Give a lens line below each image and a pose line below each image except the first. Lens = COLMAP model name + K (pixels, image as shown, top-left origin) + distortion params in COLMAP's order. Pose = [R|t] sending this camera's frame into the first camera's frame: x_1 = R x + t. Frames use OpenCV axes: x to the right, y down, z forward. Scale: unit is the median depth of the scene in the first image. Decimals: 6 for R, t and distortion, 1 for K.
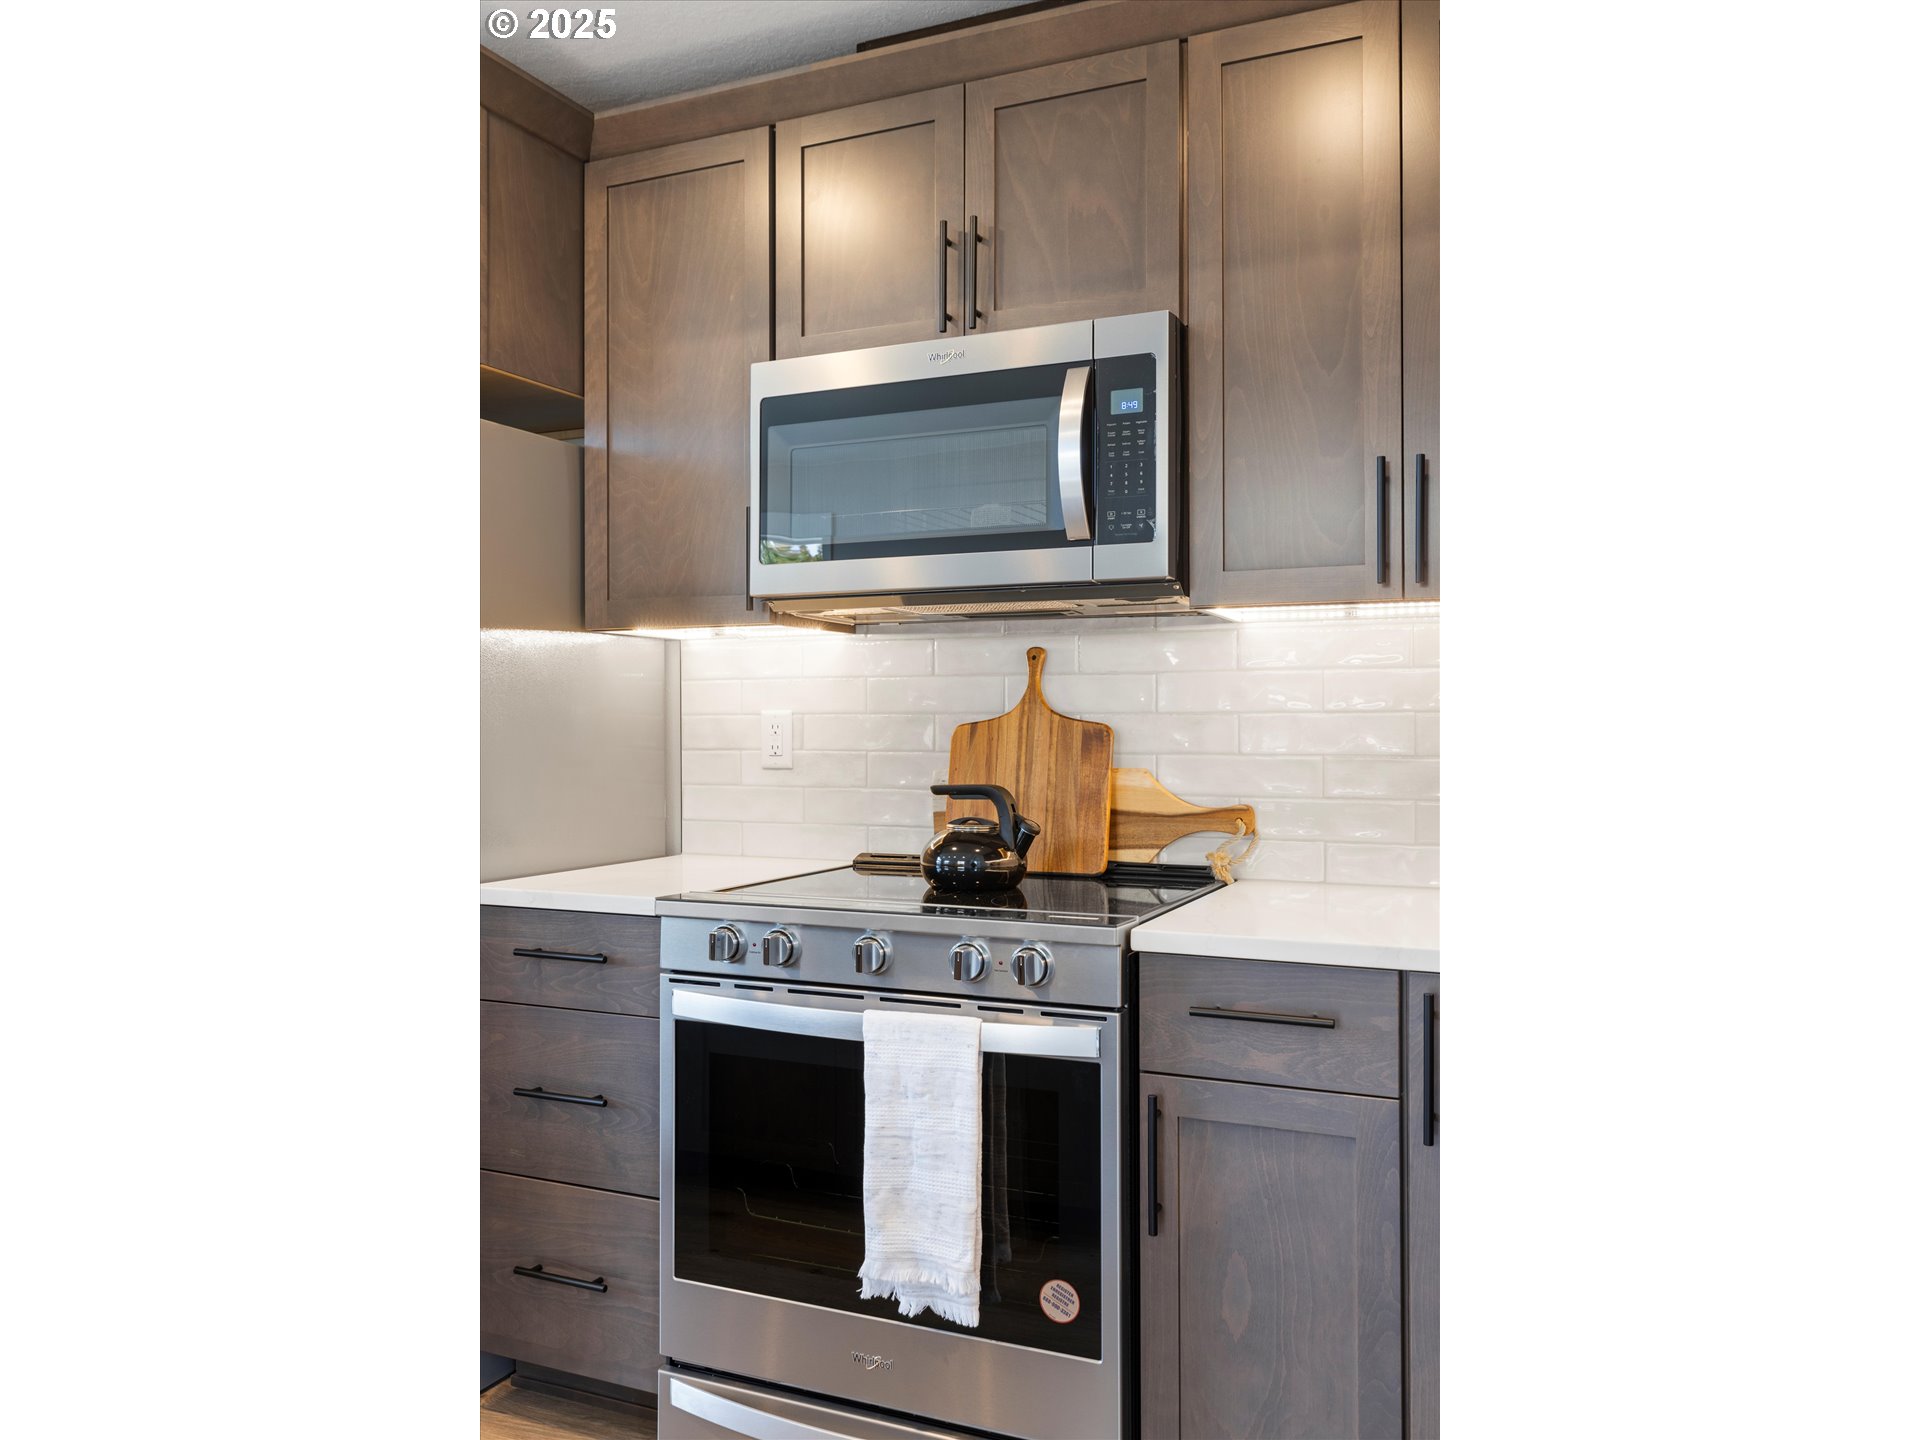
lens RADIAL K [[1399.4, 0, 960.0], [0, 1399.4, 720.0], [0, 0, 1]] dist [-0.041239, 0.000127]
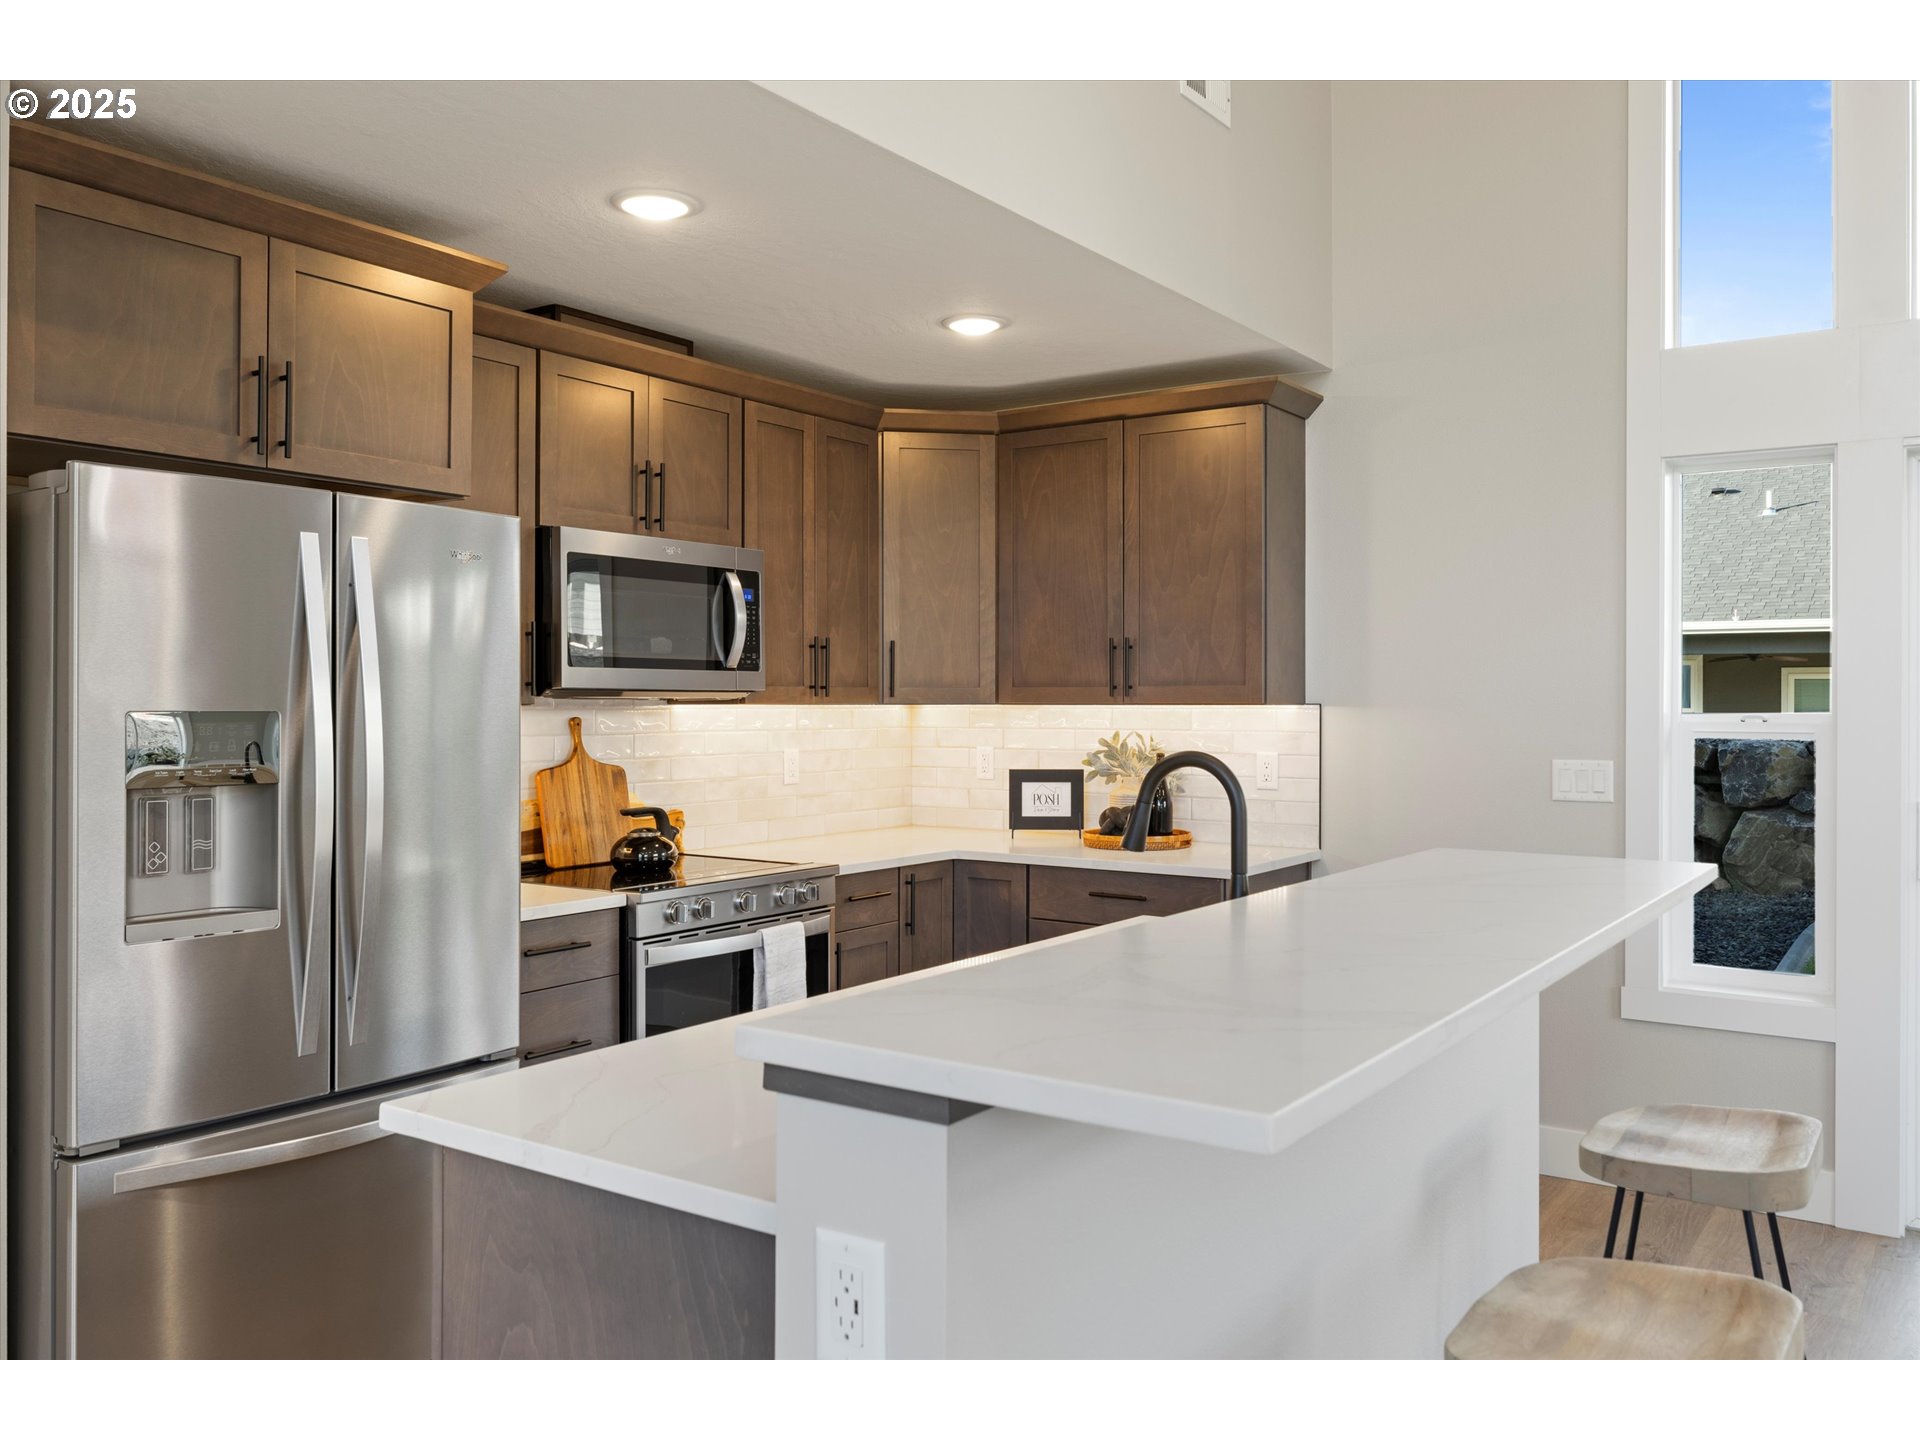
lens RADIAL K [[1499.1, 0, 960.0], [0, 1499.1, 720.0], [0, 0, 1]] dist [-0.001088, -0.000175]
pose [[0.173682, -0.004712, 0.984790, -1.614739], [-0.000529, 0.999988, 0.004878, -0.063321], [-0.984802, -0.001368, 0.173678, 0.332729]]
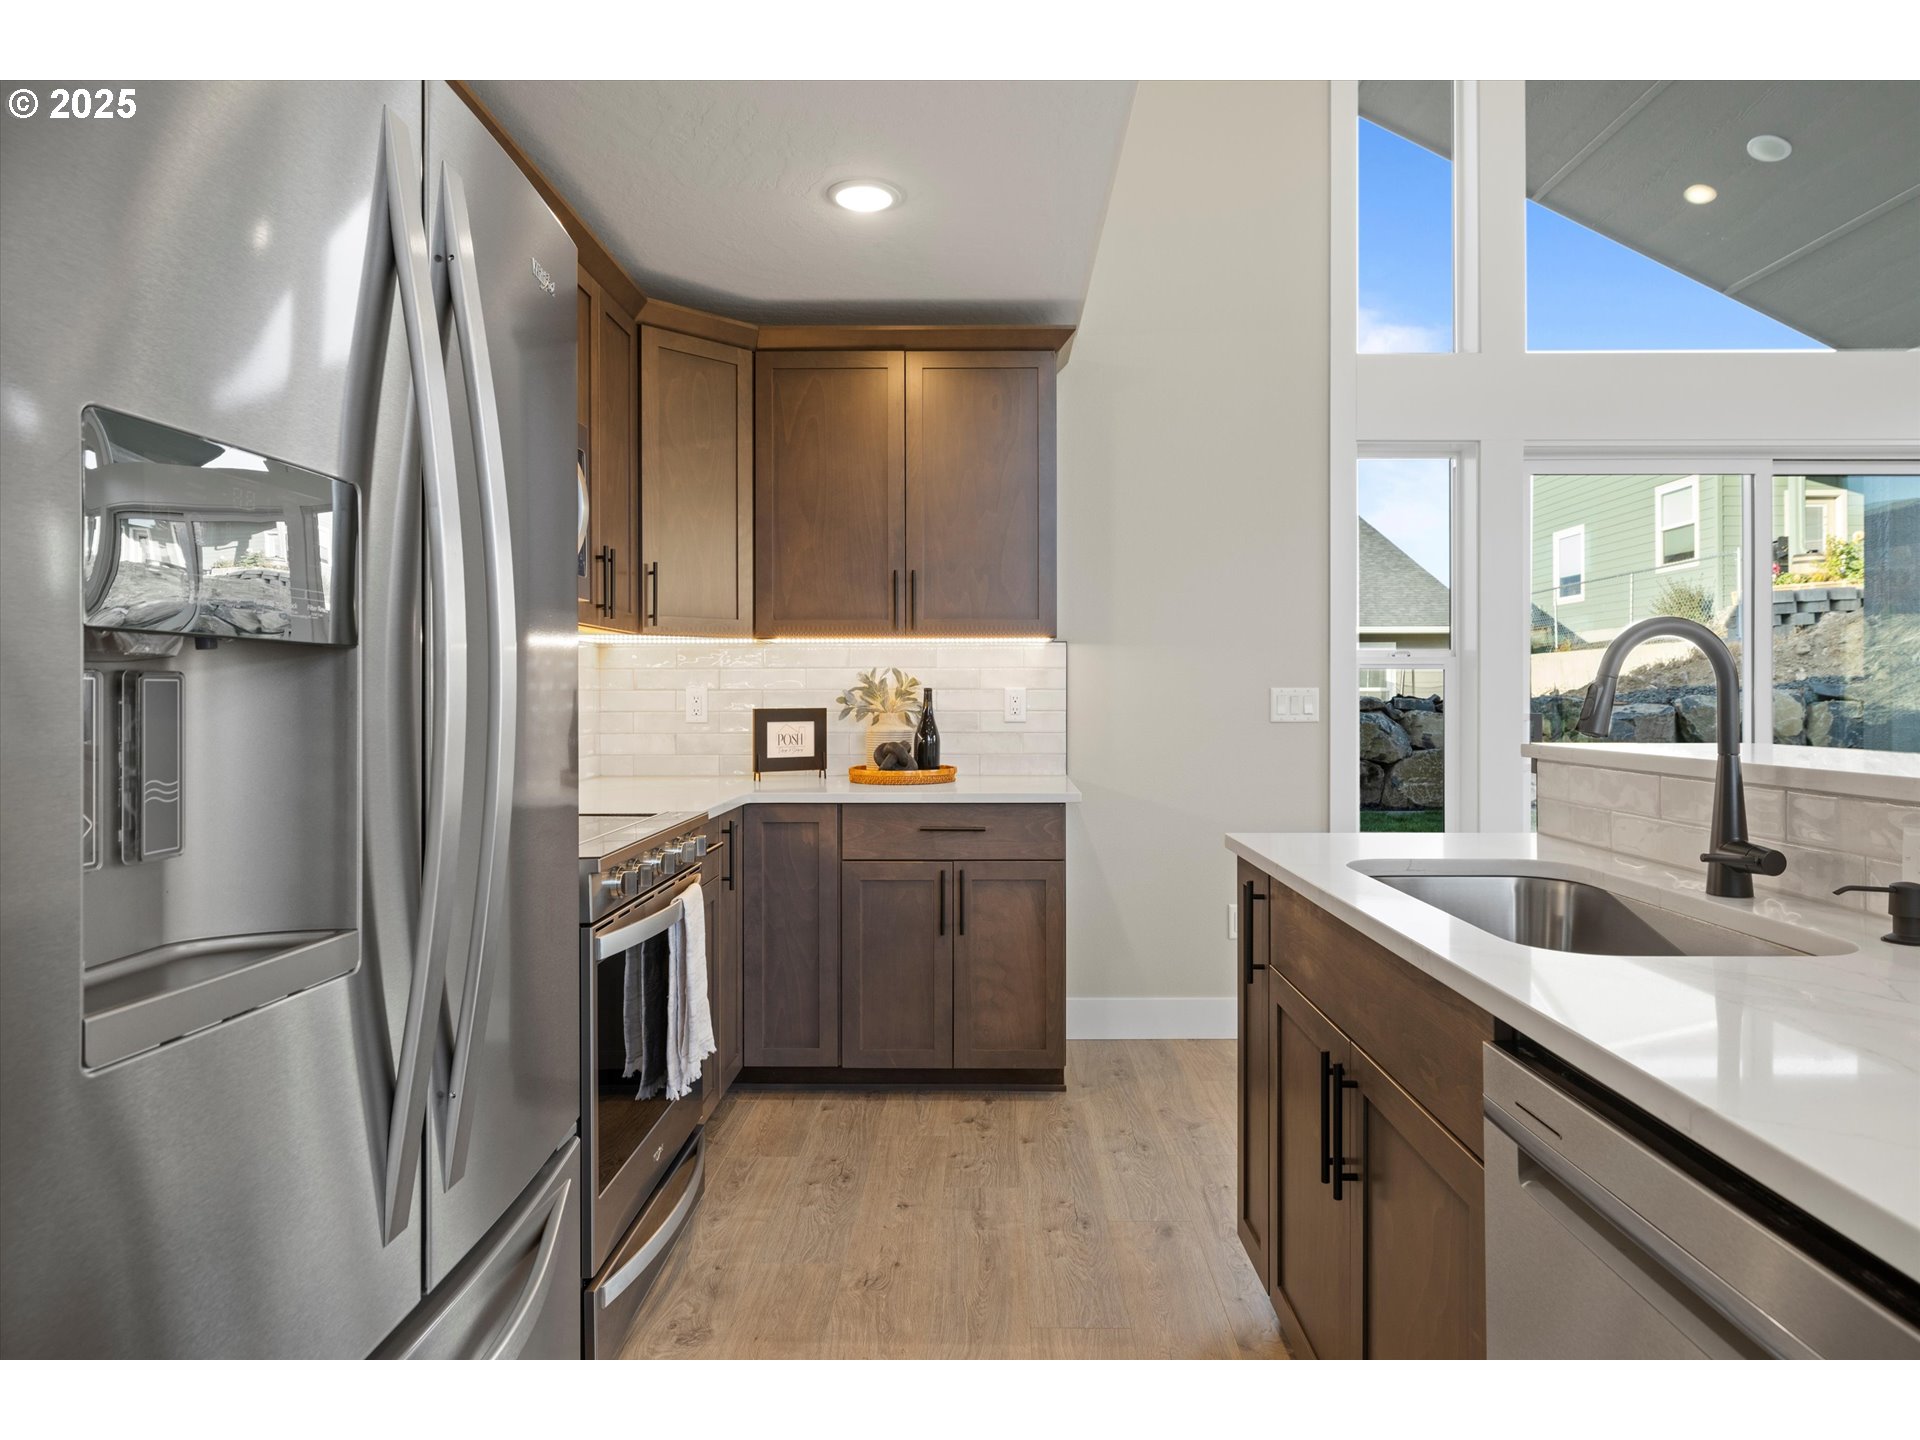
lens RADIAL K [[1141.7, 0, 960.0], [0, 1141.7, 720.0], [0, 0, 1]] dist [-0.044562, 0.000005]
pose [[-0.407333, -0.011867, 0.913203, -1.022537], [0.005857, 0.999861, 0.015606, 0.009507], [-0.913261, 0.011705, -0.407207, 1.000174]]
